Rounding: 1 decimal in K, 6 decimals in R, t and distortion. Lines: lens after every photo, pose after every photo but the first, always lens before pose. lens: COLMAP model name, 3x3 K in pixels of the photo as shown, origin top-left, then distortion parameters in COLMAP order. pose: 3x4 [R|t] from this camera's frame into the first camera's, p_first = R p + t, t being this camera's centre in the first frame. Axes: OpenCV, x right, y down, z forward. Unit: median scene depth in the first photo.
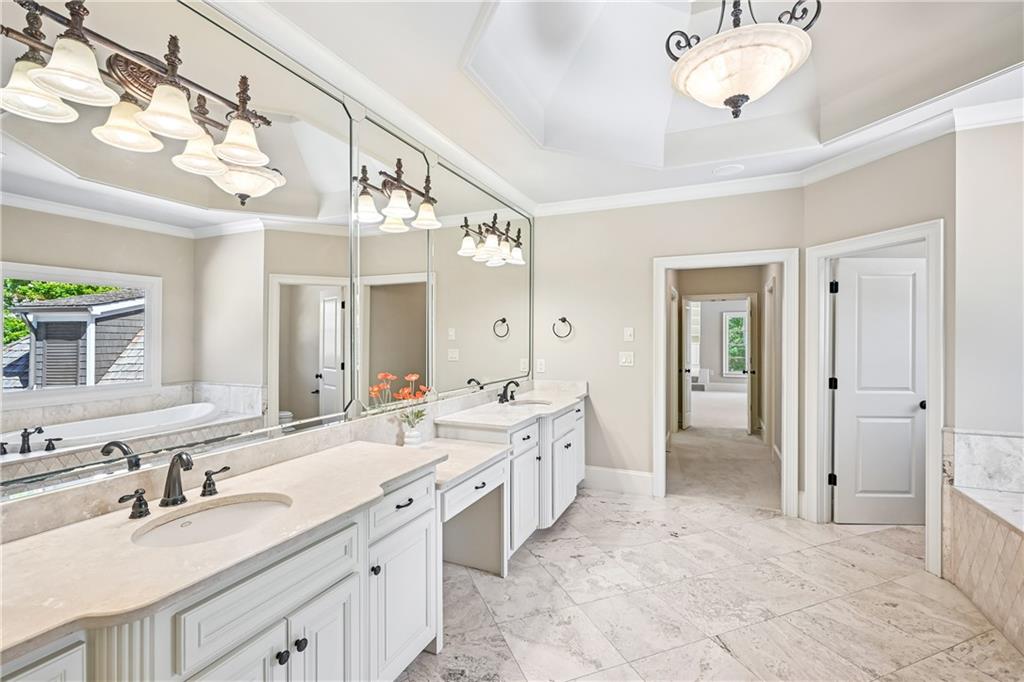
lens RADIAL K [[450.9, 0, 515.9], [0, 450.9, 342.3], [0, 0, 1]] dist [-0.004414, -0.000147]
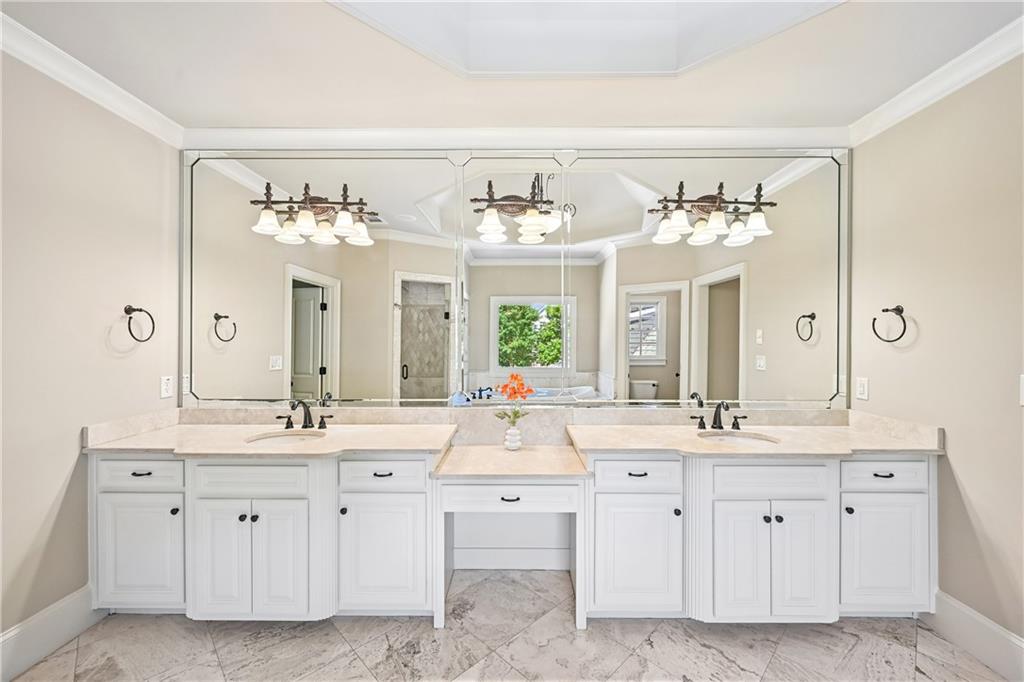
lens RADIAL K [[411.1, 0, 507.7], [0, 411.1, 339.3], [0, 0, 1]] dist [-0.000159, 0.000669]
pose [[0.401852, -0.000120, -0.915705, 0.521856], [-0.011039, 0.999927, -0.004976, -0.006583], [0.915638, 0.012108, 0.401821, 0.479067]]
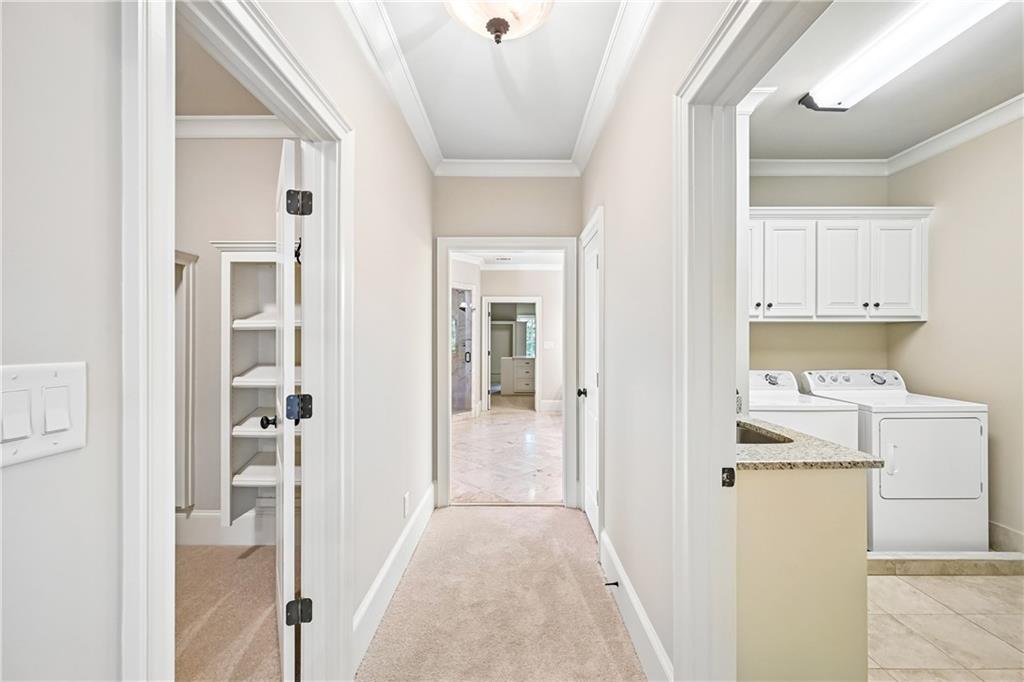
lens RADIAL K [[411.1, 0, 513.2], [0, 411.1, 339.5], [0, 0, 1]] dist [-0.000159, 0.000669]
pose [[-0.915413, 0.000399, -0.402516, 0.960773], [-0.001430, 0.999990, 0.004243, 0.015197], [0.402513, 0.004459, -0.915403, 2.180511]]
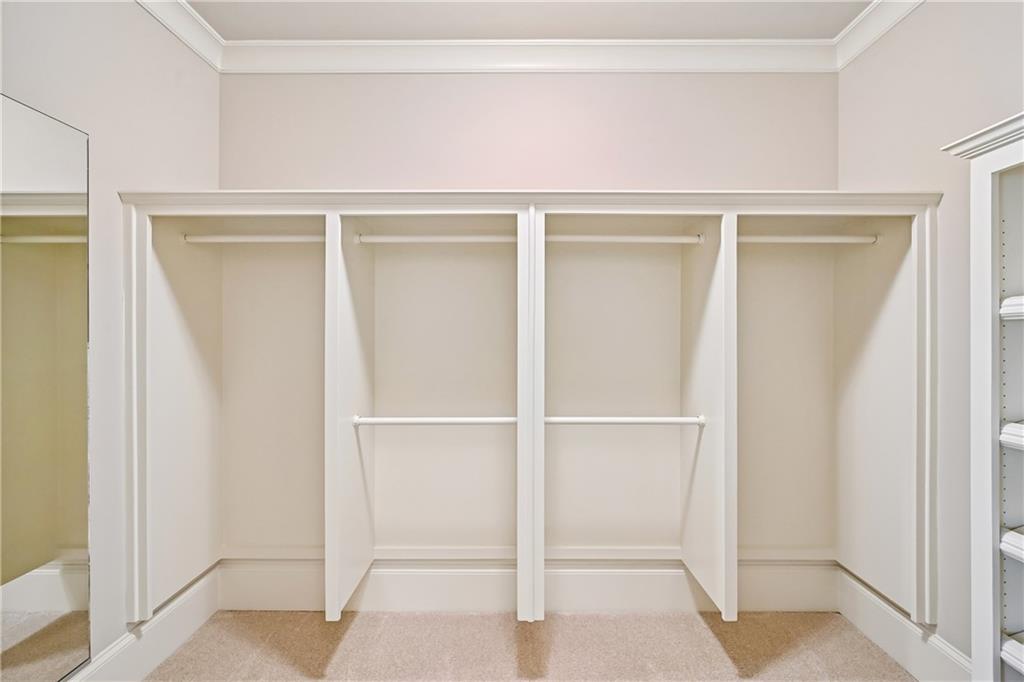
lens RADIAL K [[411.1, 0, 512.1], [0, 411.1, 338.6], [0, 0, 1]] dist [-0.000159, 0.000669]
pose [[-0.407115, 0.001955, 0.913375, 0.970625], [0.007721, 0.999969, 0.001301, 0.014331], [-0.913344, 0.007582, -0.407118, 1.971162]]
